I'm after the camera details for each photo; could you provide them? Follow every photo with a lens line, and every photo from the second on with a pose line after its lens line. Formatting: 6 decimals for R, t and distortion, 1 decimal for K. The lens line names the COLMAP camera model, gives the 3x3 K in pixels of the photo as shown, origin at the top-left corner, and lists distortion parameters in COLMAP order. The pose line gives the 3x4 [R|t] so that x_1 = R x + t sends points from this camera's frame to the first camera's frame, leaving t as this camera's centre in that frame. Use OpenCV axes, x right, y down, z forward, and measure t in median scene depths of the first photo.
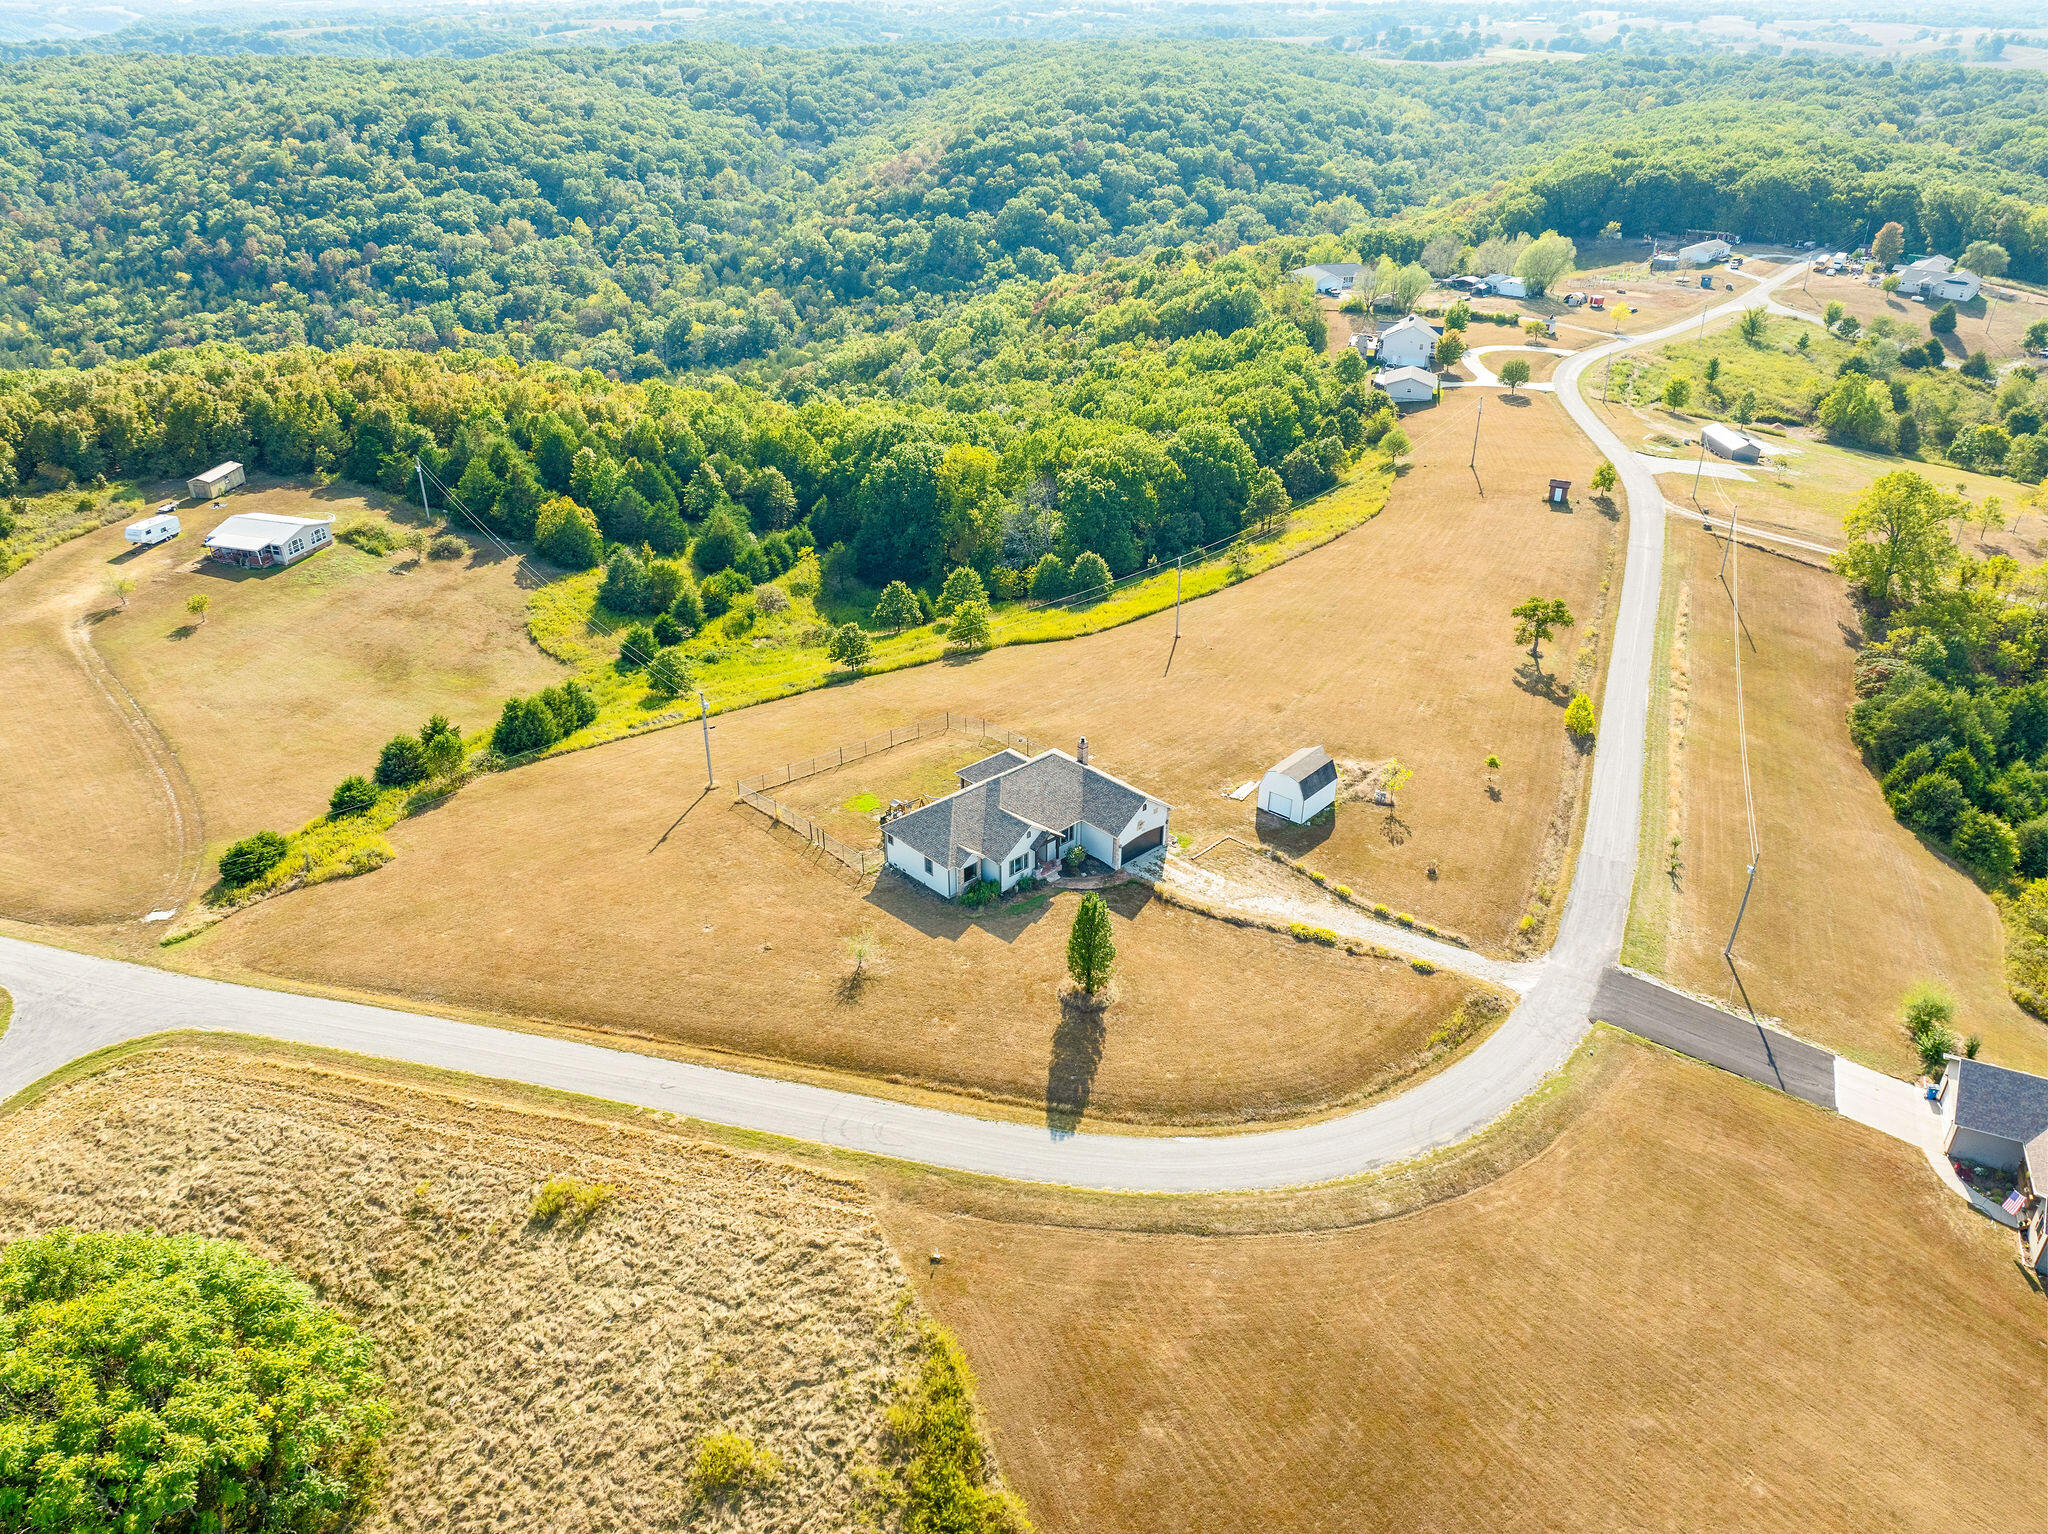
lens RADIAL K [[1451.7, 0, 1013.8], [0, 1451.7, 769.0], [0, 0, 1]] dist [-0.055048, 0.026284]
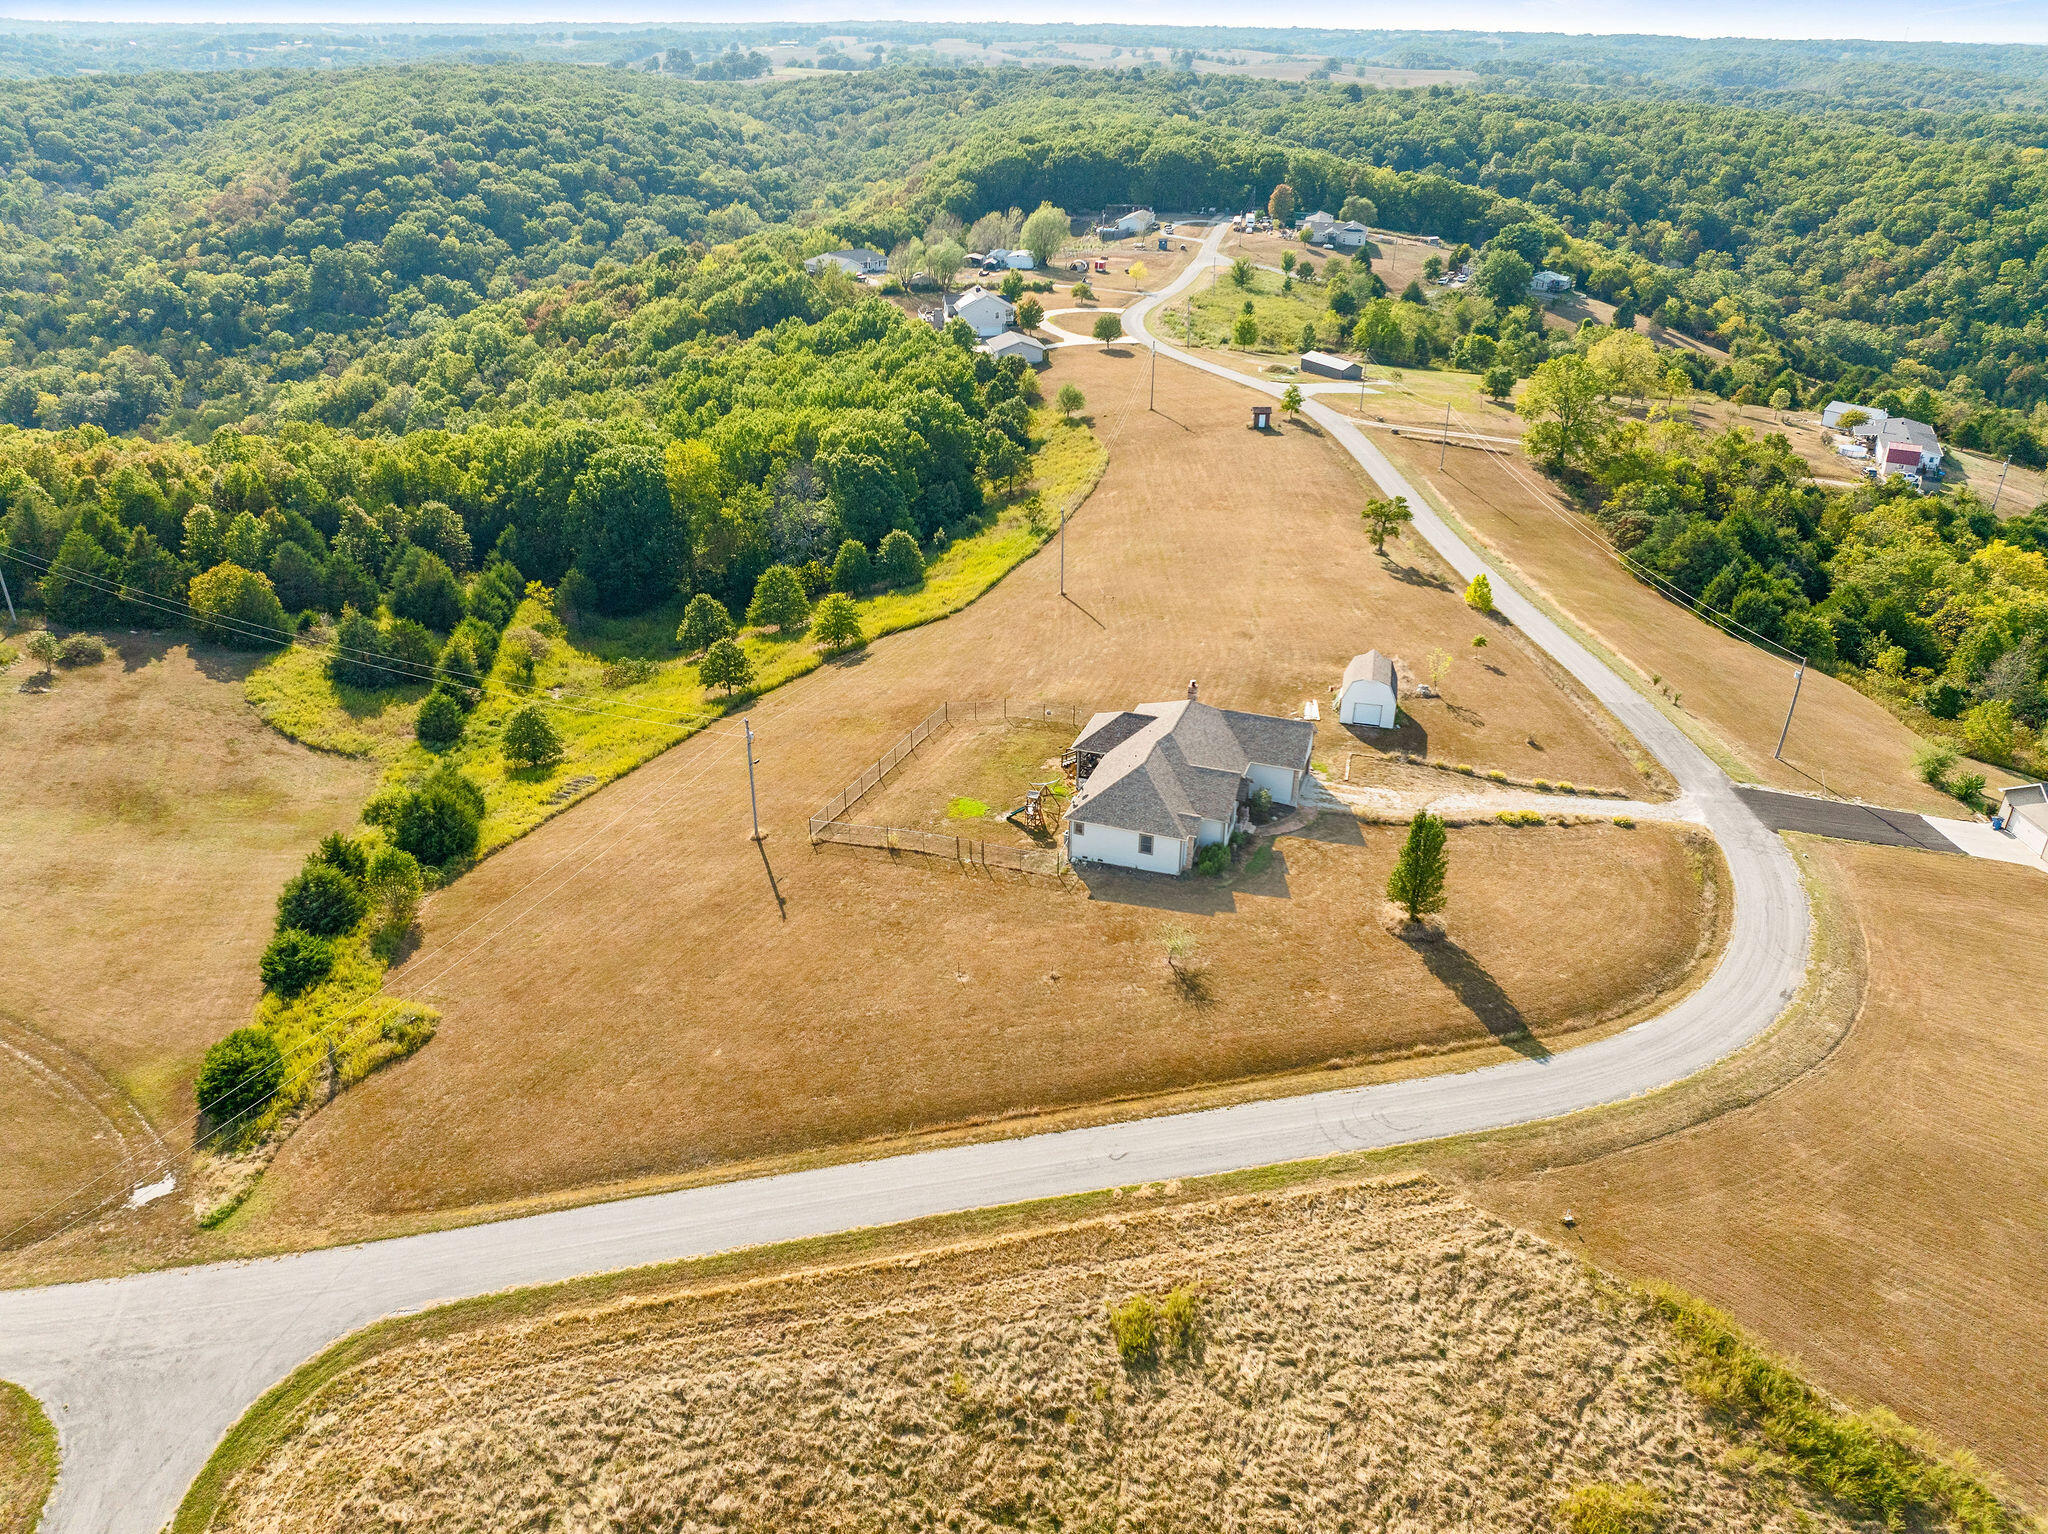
lens RADIAL K [[1451.7, 0, 1013.8], [0, 1451.7, 769.0], [0, 0, 1]] dist [-0.055048, 0.026284]
pose [[0.886792, -0.206570, 0.413436, -0.260670], [0.215024, 0.976248, 0.026562, -0.009627], [-0.409103, 0.065343, 0.910146, 0.129951]]
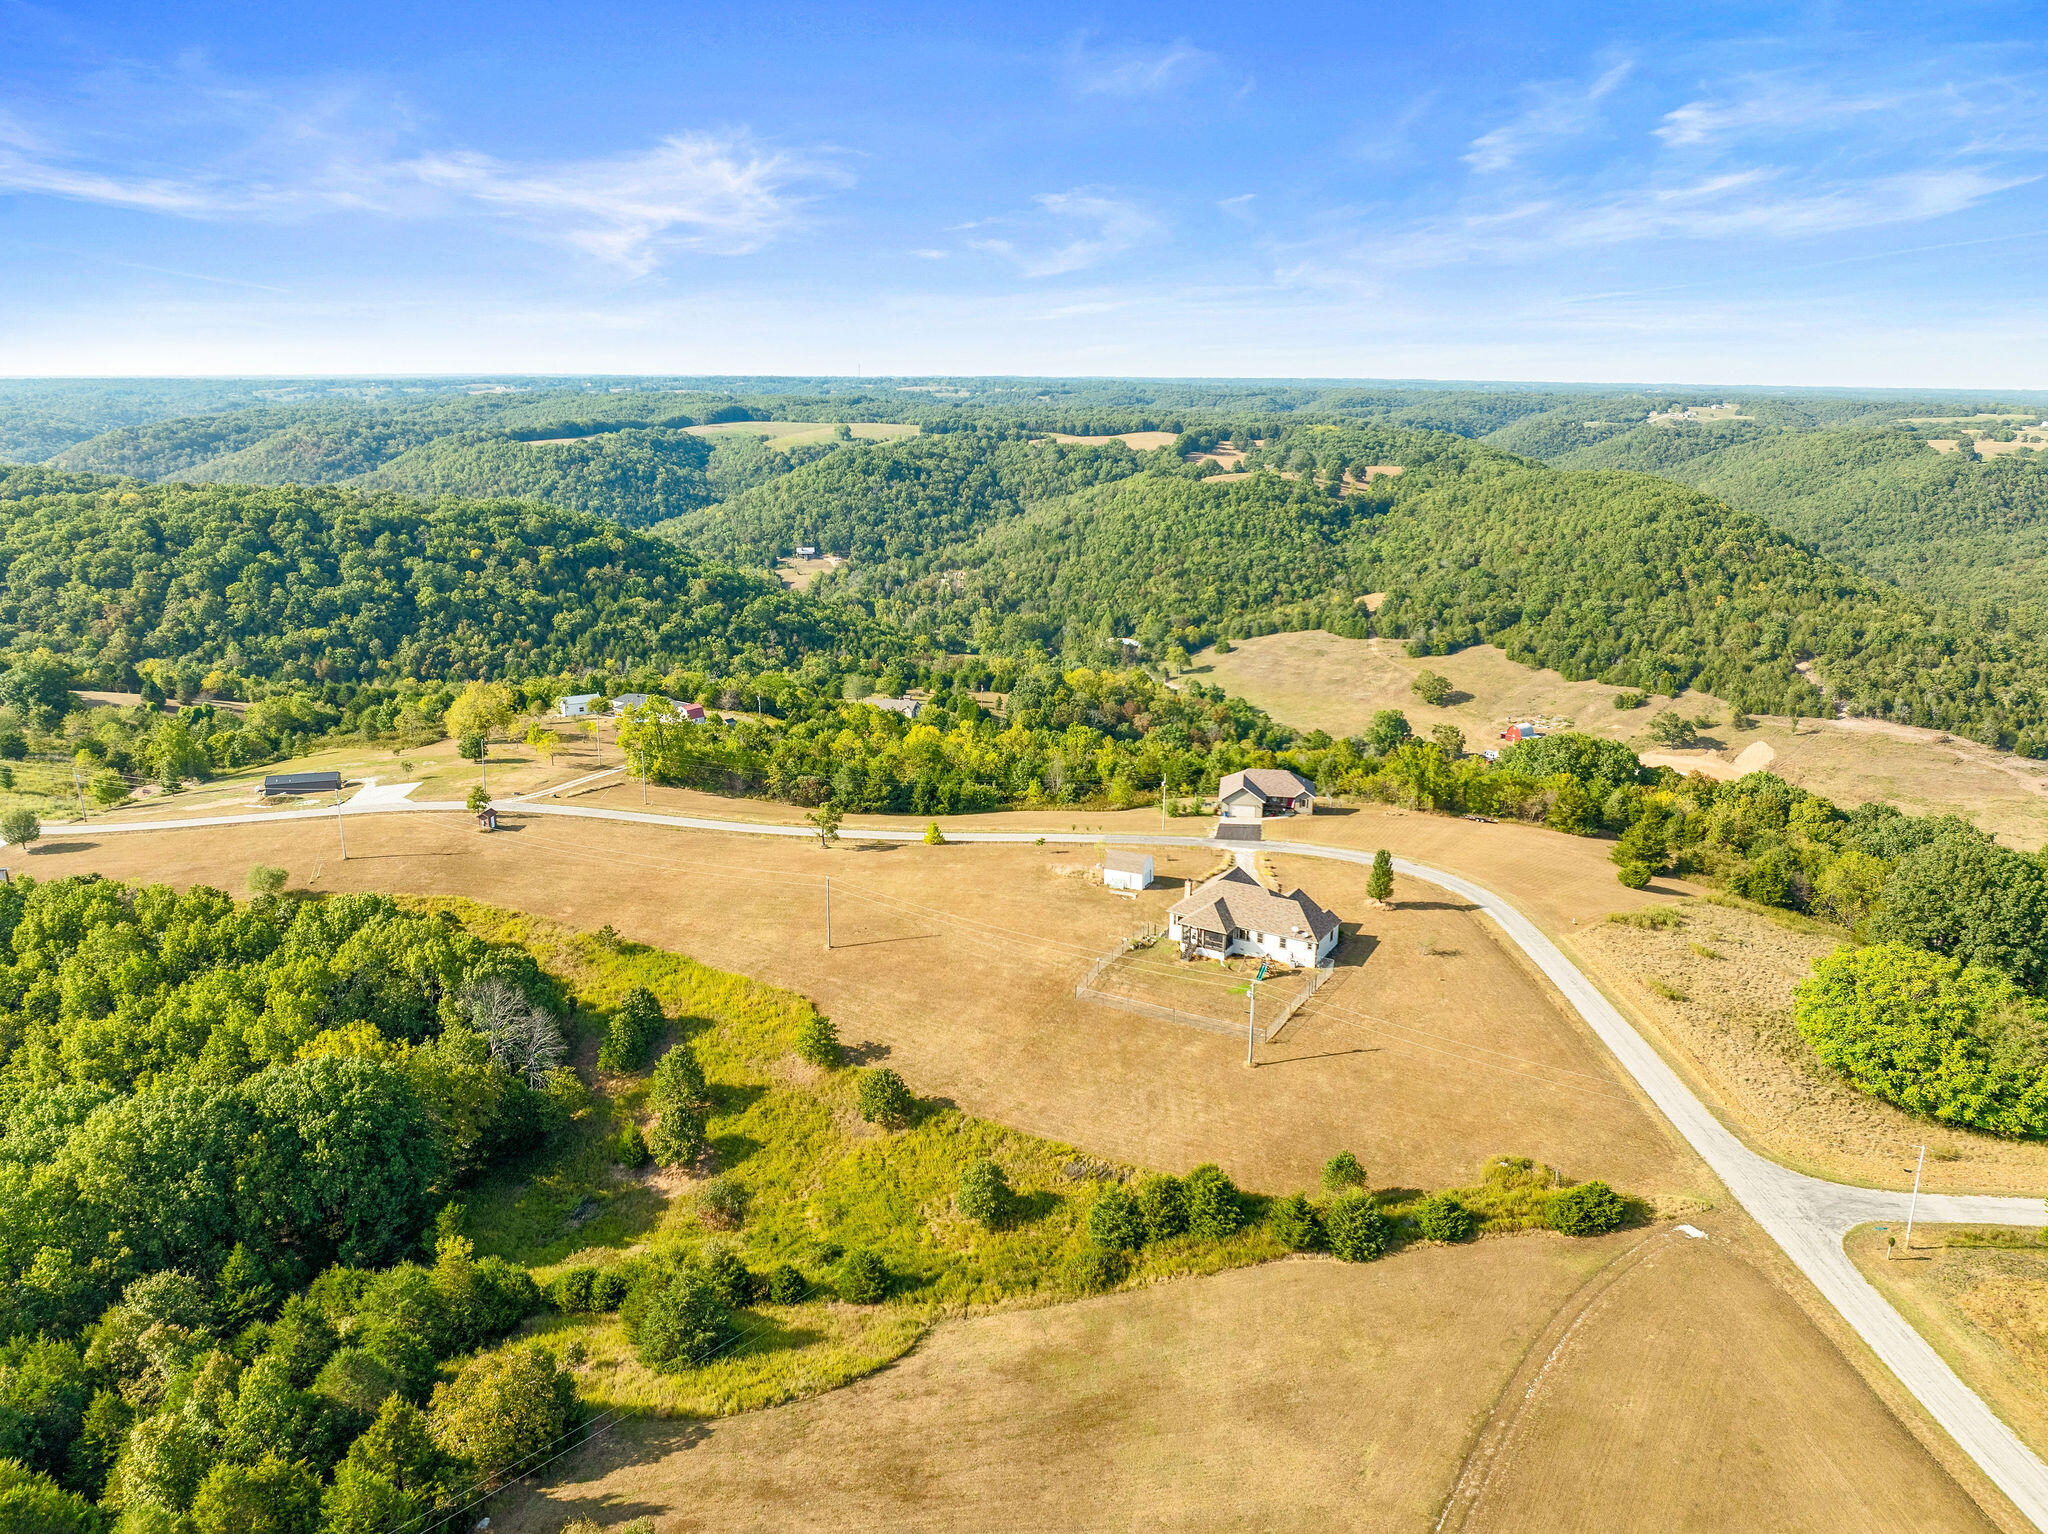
lens RADIAL K [[1465.7, 0, 1024.0], [0, 1465.7, 767.0], [0, 0, 1]] dist [-0.039645, 0.003400]
pose [[-0.284544, -0.250856, 0.925260, -0.739487], [0.454249, 0.814649, 0.360562, -0.430167], [-0.844211, 0.522894, -0.117852, 0.744840]]
